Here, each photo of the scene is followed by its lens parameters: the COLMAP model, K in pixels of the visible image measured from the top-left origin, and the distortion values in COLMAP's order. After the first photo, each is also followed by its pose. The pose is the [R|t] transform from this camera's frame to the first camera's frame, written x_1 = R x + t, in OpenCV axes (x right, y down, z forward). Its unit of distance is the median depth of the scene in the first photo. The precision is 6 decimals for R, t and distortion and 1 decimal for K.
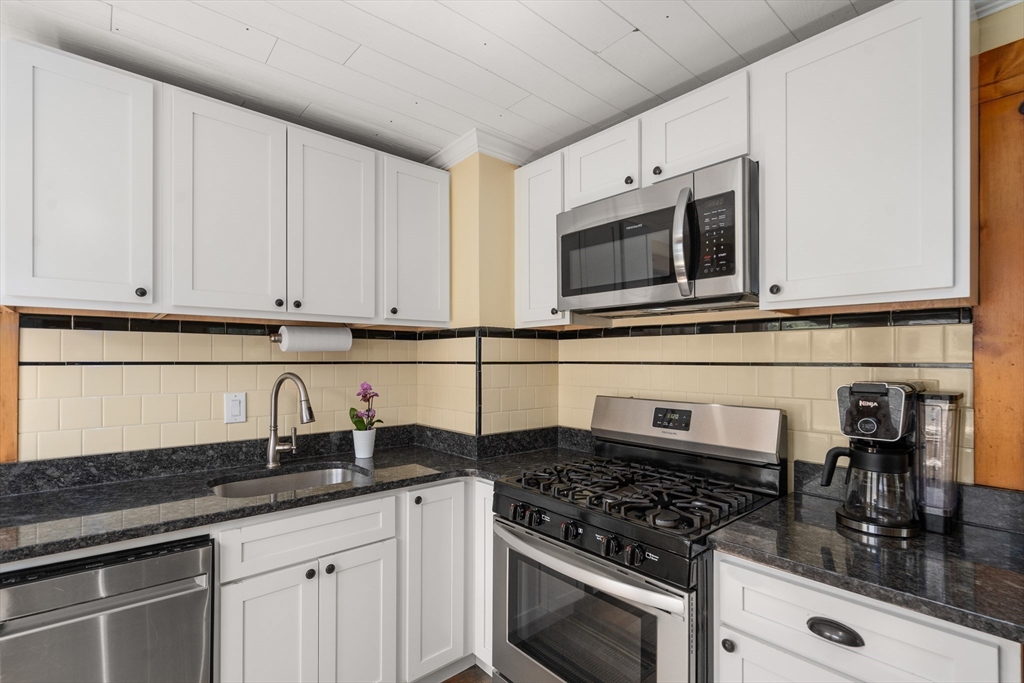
lens RADIAL K [[472.0, 0, 514.9], [0, 472.0, 357.6], [0, 0, 1]] dist [-0.001674, -0.000346]
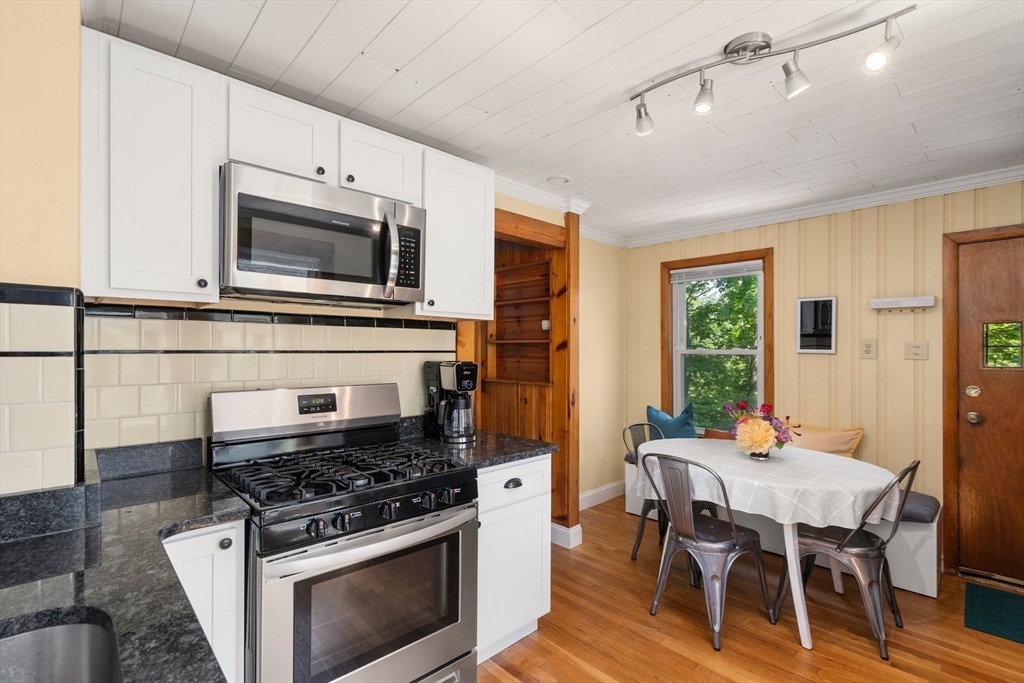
lens RADIAL K [[472.0, 0, 514.9], [0, 472.0, 357.6], [0, 0, 1]] dist [-0.001674, -0.000346]
pose [[-0.029121, -0.017748, 0.999418, -0.705644], [-0.004163, 0.999836, 0.017635, 0.004081], [-0.999567, -0.003647, -0.029190, 0.548427]]
